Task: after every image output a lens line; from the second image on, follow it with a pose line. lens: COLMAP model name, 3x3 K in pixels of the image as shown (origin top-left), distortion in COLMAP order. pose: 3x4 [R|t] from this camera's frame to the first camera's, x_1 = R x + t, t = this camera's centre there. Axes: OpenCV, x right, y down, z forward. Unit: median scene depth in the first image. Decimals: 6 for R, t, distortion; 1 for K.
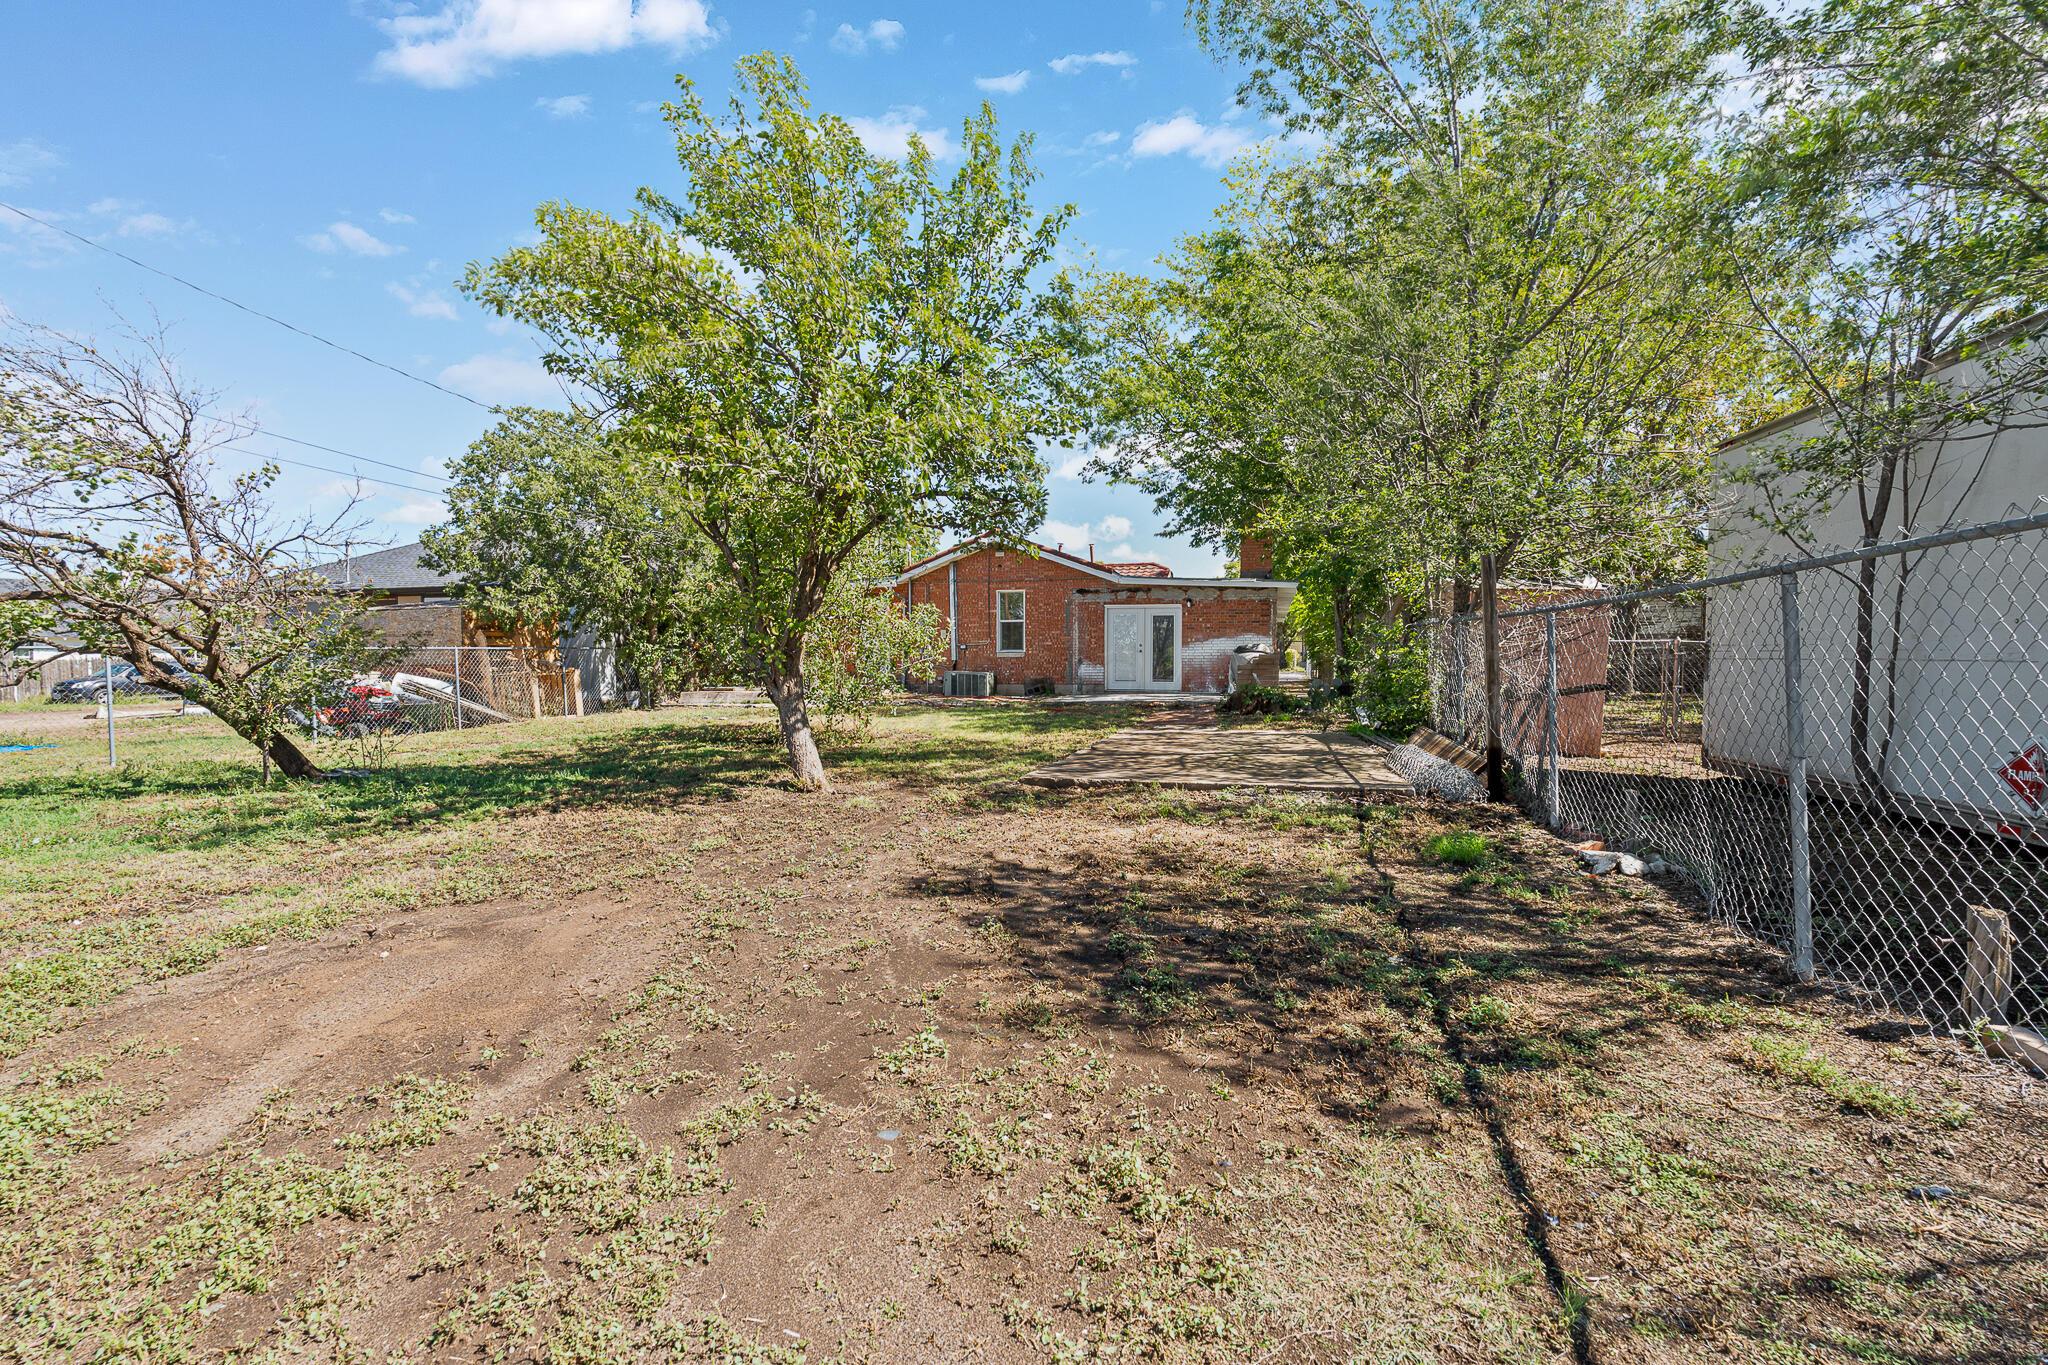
lens RADIAL K [[909.9, 0, 1023.3], [0, 909.9, 678.7], [0, 0, 1]] dist [0.000921, 0.001005]
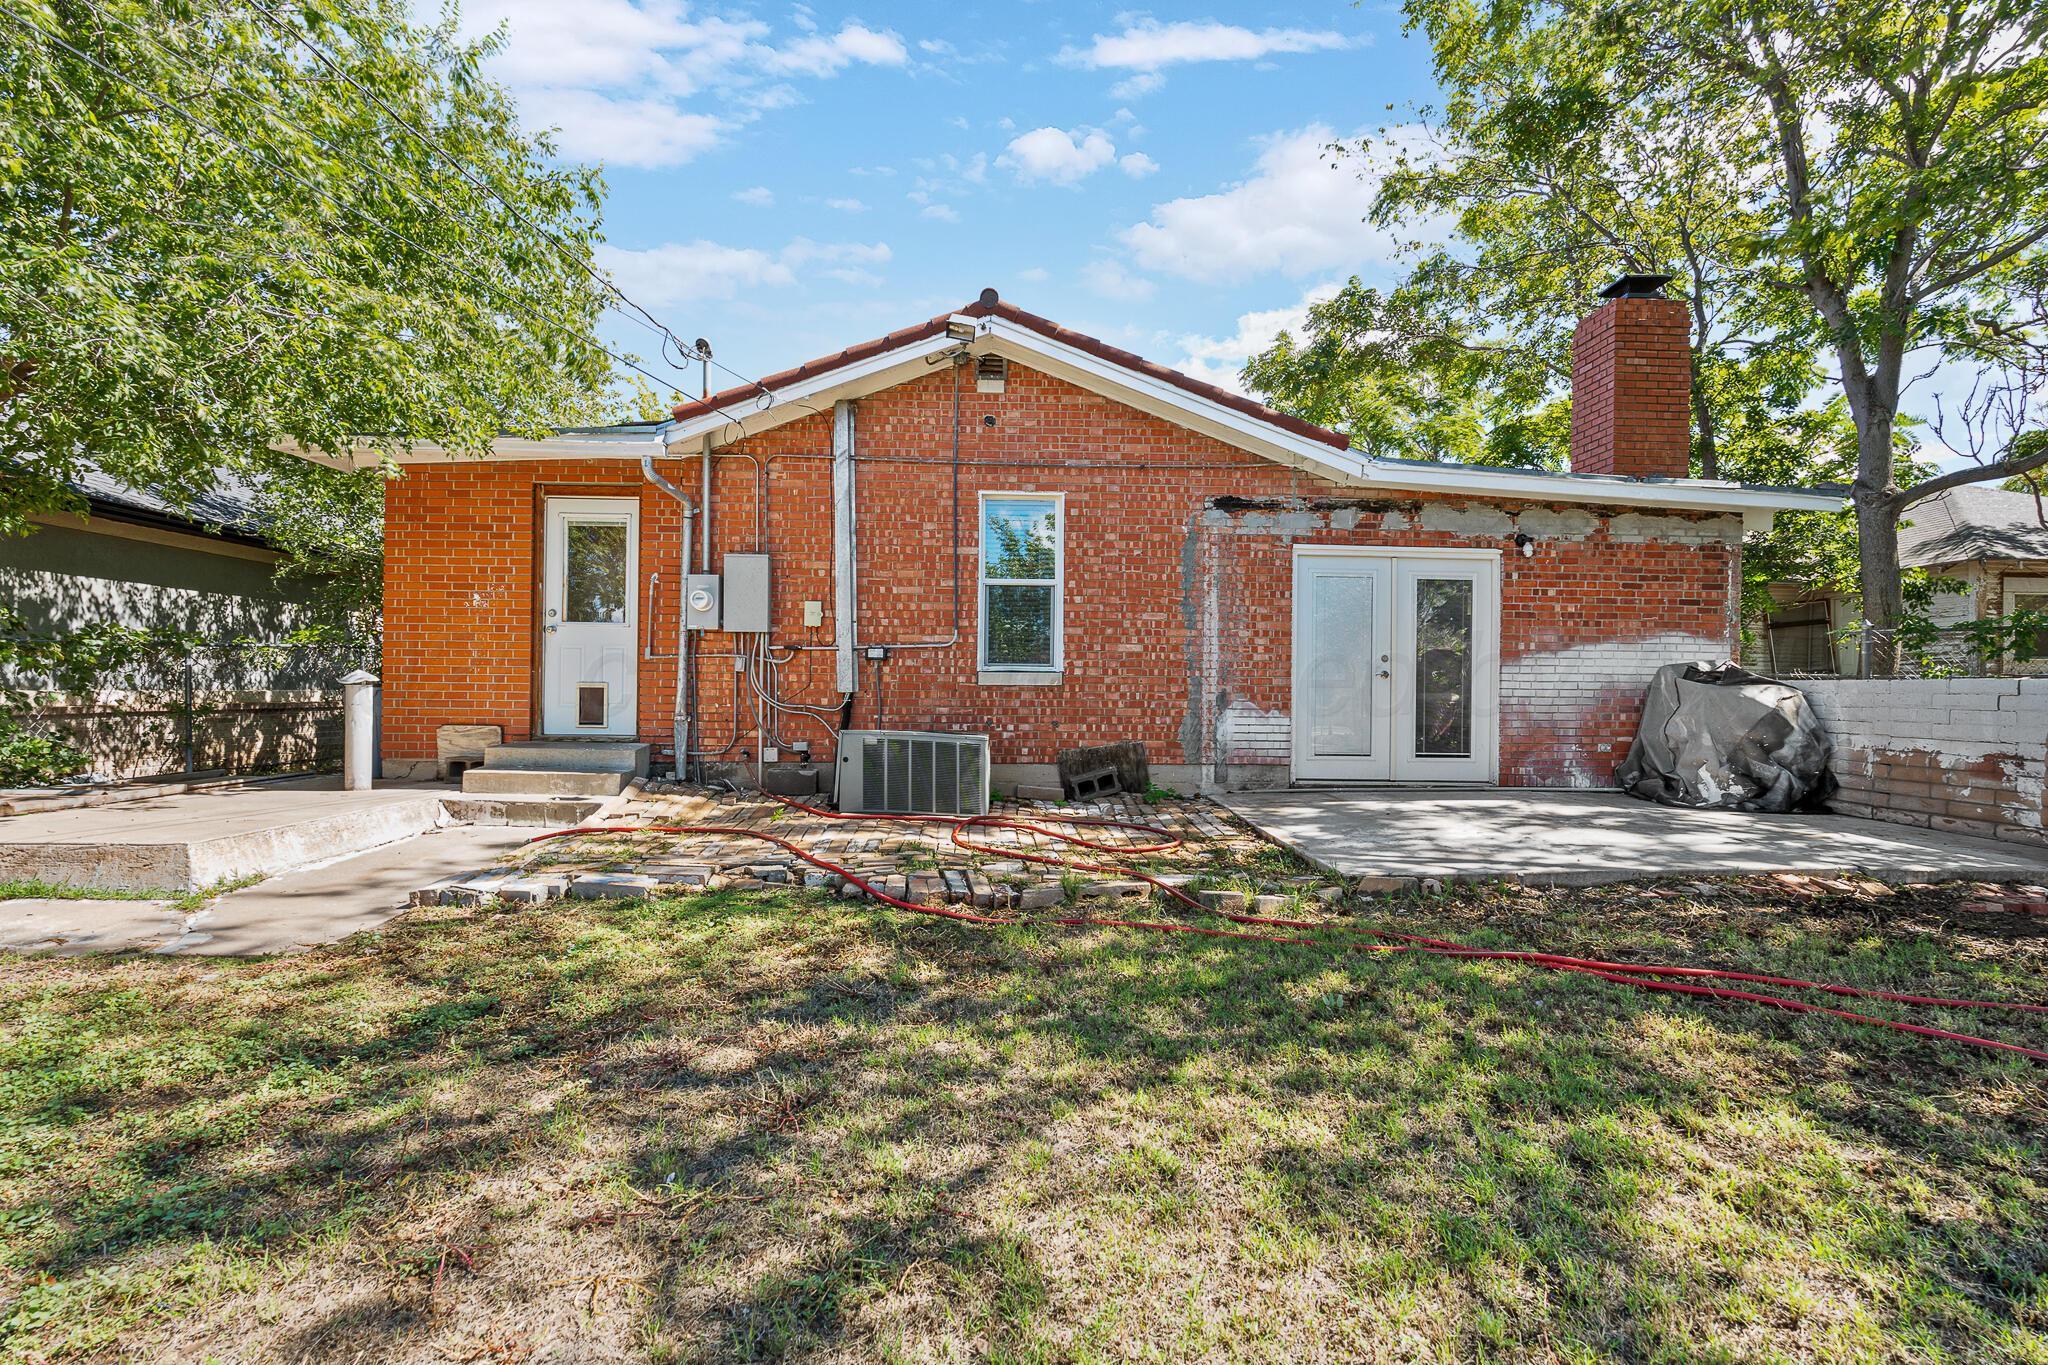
lens RADIAL K [[909.9, 0, 1027.6], [0, 909.9, 684.4], [0, 0, 1]] dist [0.000921, 0.001005]
pose [[0.959550, 0.010302, 0.281349, -0.111593], [-0.009189, 0.999944, -0.005274, -0.022954], [-0.281388, 0.002476, 0.959591, 0.687091]]
